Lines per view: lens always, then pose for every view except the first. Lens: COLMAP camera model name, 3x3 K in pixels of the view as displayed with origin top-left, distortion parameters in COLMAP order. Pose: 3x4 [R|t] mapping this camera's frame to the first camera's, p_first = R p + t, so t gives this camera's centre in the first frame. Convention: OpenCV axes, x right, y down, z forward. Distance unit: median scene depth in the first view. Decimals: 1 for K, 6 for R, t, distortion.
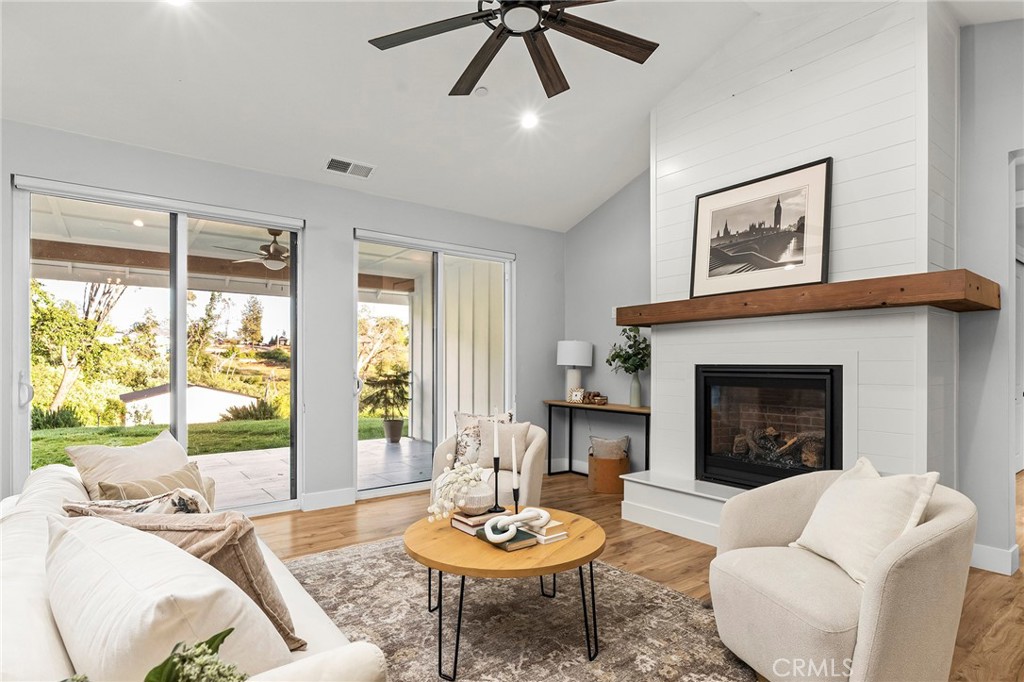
lens RADIAL K [[534.8, 0, 512.1], [0, 534.8, 359.9], [0, 0, 1]] dist [0.000850, 0.000075]
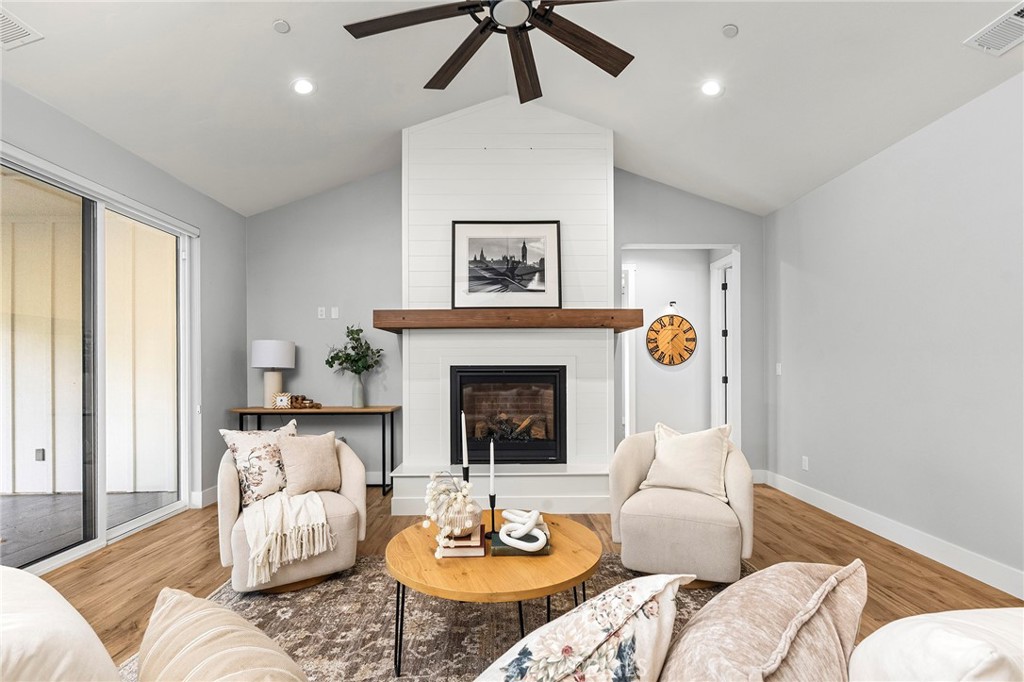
lens RADIAL K [[461.1, 0, 510.9], [0, 461.1, 366.9], [0, 0, 1]] dist [-0.000075, -0.000049]
pose [[0.592089, -0.005449, 0.805854, -0.408537], [-0.002408, 0.999961, 0.008531, 0.002631], [-0.805869, -0.006992, 0.592053, 0.314493]]
